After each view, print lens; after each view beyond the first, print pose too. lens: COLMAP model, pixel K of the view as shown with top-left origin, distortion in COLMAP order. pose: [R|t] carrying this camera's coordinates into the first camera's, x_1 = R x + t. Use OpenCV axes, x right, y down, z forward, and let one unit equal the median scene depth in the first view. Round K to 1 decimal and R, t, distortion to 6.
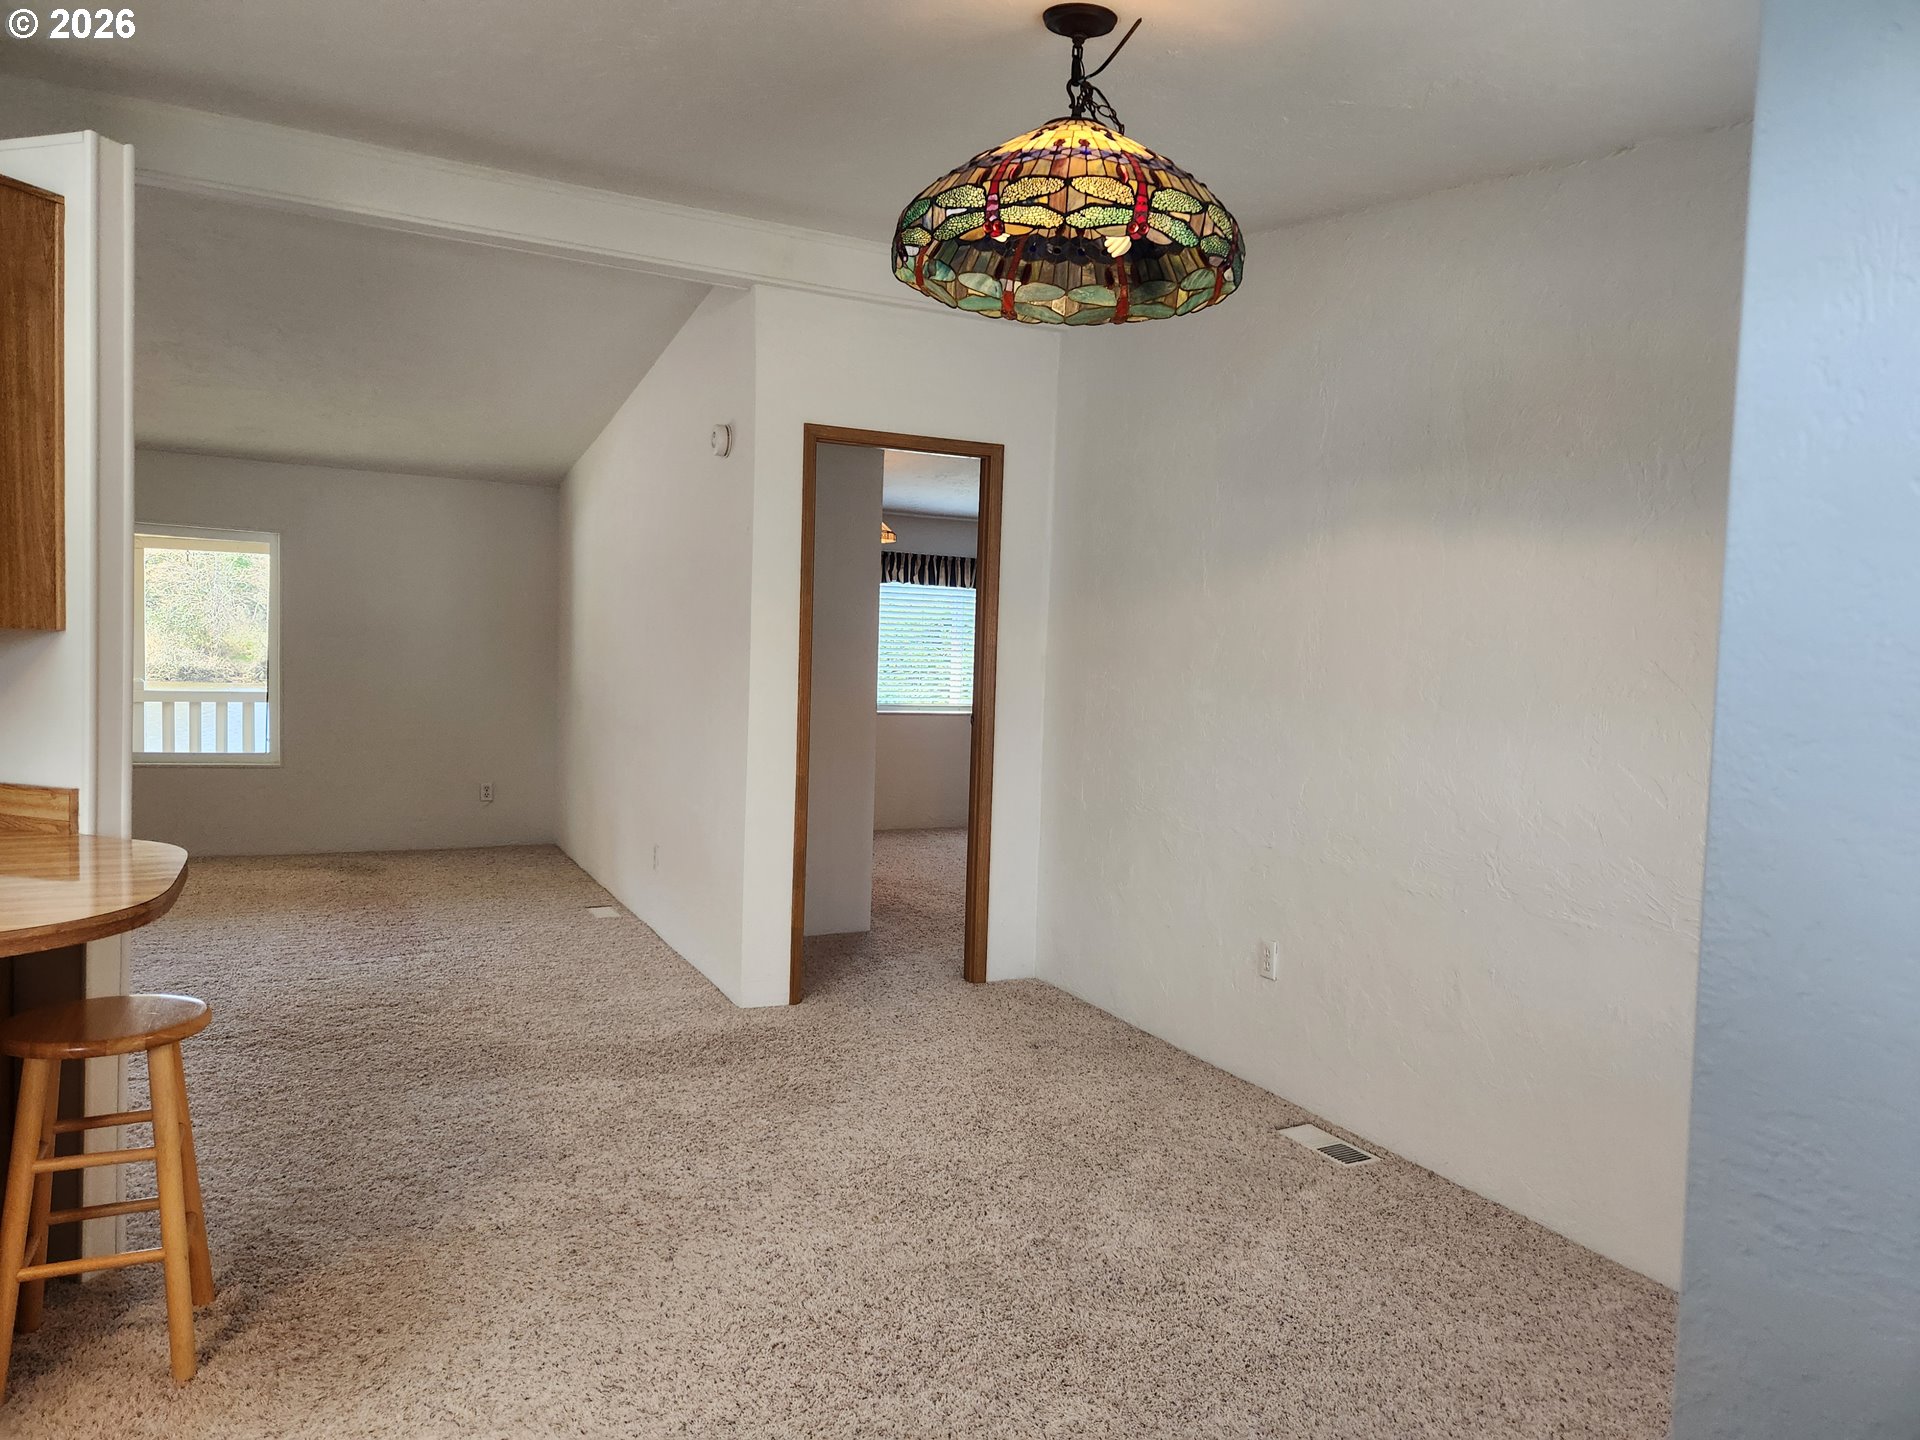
lens RADIAL K [[1294.6, 0, 960.0], [0, 1294.6, 720.0], [0, 0, 1]] dist [0.066523, -0.047117]
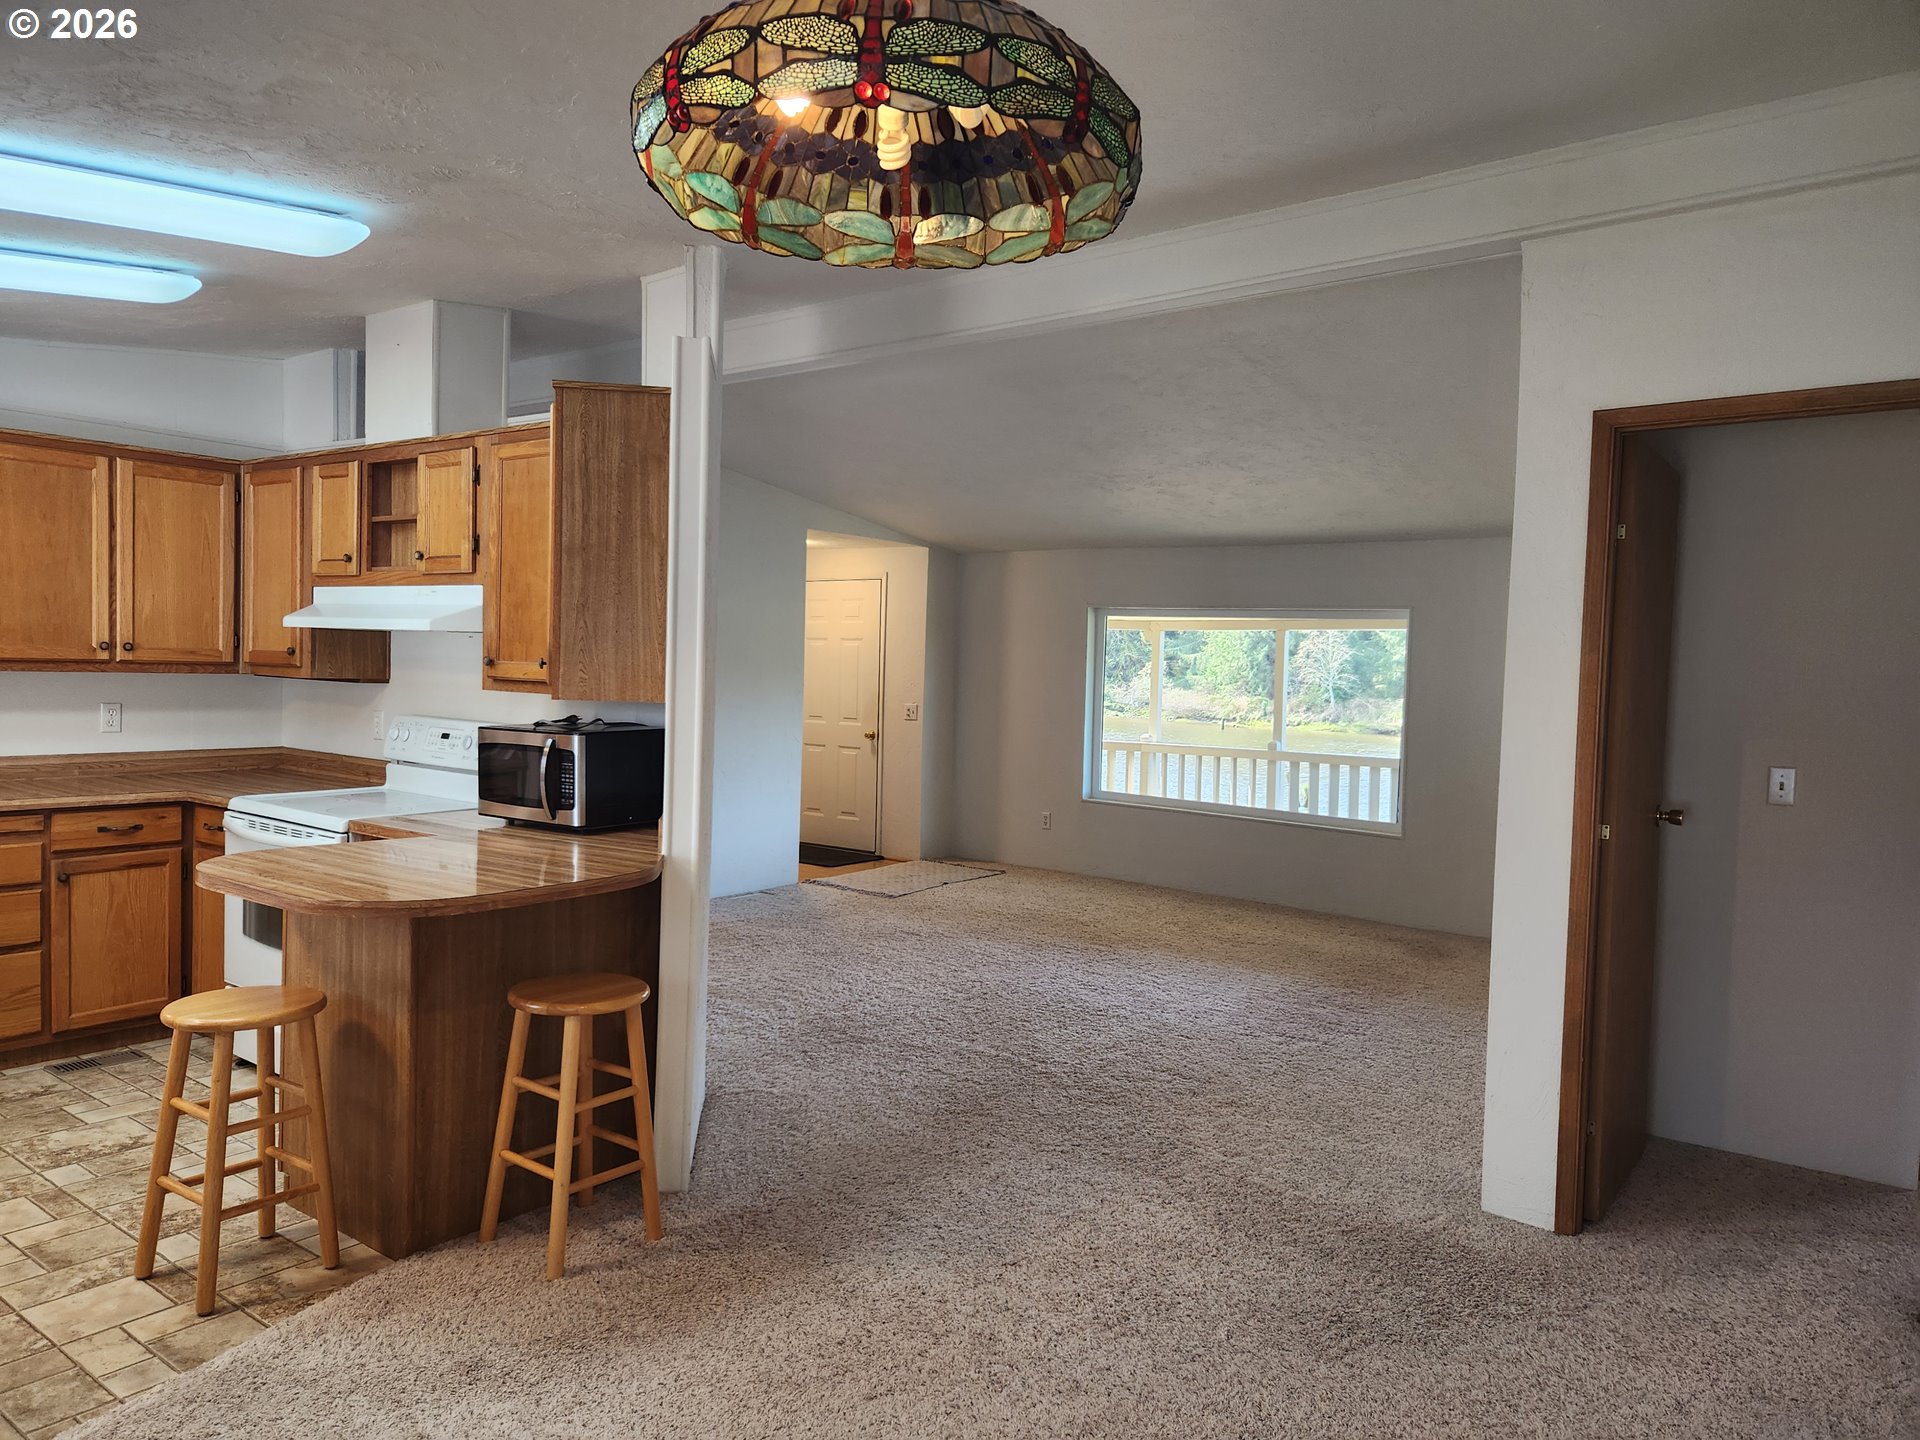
lens RADIAL K [[1294.1, 0, 952.5], [0, 1294.1, 728.3], [0, 0, 1]] dist [0.059199, -0.044818]
pose [[0.436054, 0.019248, -0.899715, 0.644878], [-0.062652, 0.997995, -0.009014, -0.047888], [0.897737, 0.060299, 0.436385, 0.669350]]
